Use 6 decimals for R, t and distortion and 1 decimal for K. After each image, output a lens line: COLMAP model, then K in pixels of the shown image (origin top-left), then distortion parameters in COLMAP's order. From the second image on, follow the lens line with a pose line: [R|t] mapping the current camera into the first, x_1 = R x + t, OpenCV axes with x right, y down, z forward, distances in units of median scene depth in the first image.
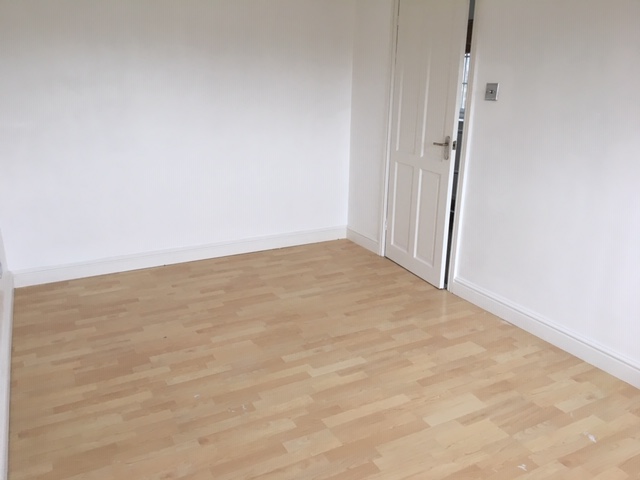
lens RADIAL K [[545.1, 0, 318.3], [0, 545.1, 239.5], [0, 0, 1]] dist [0.074092, -0.090359]
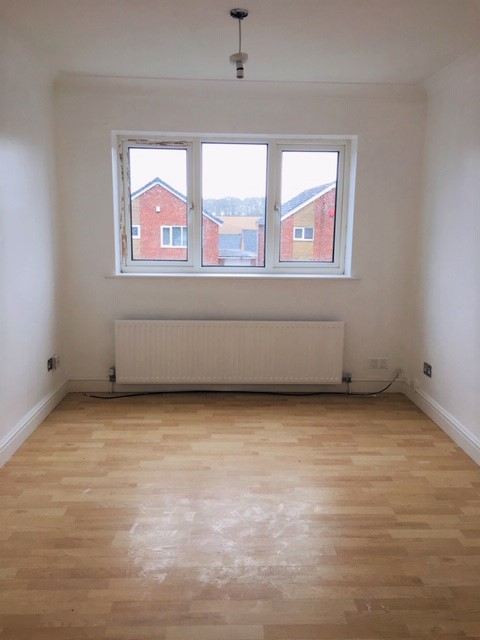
lens RADIAL K [[545.1, 0, 237.3], [0, 545.1, 322.3], [0, 0, 1]] dist [0.074092, -0.090359]
pose [[-0.900052, -0.104412, 0.423088, -0.242334], [0.102522, 0.892889, 0.438451, -0.407633], [-0.423550, 0.438005, -0.792942, 1.429467]]
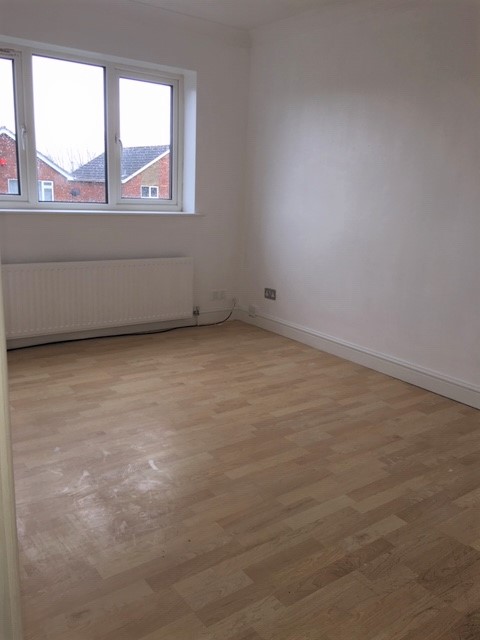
lens RADIAL K [[545.1, 0, 244.1], [0, 545.1, 322.1], [0, 0, 1]] dist [0.074092, -0.090359]
pose [[-0.986362, -0.017327, -0.163678, 0.273531], [-0.098752, 0.857869, 0.504290, -0.358602], [0.131676, 0.513576, -0.847880, 1.561170]]
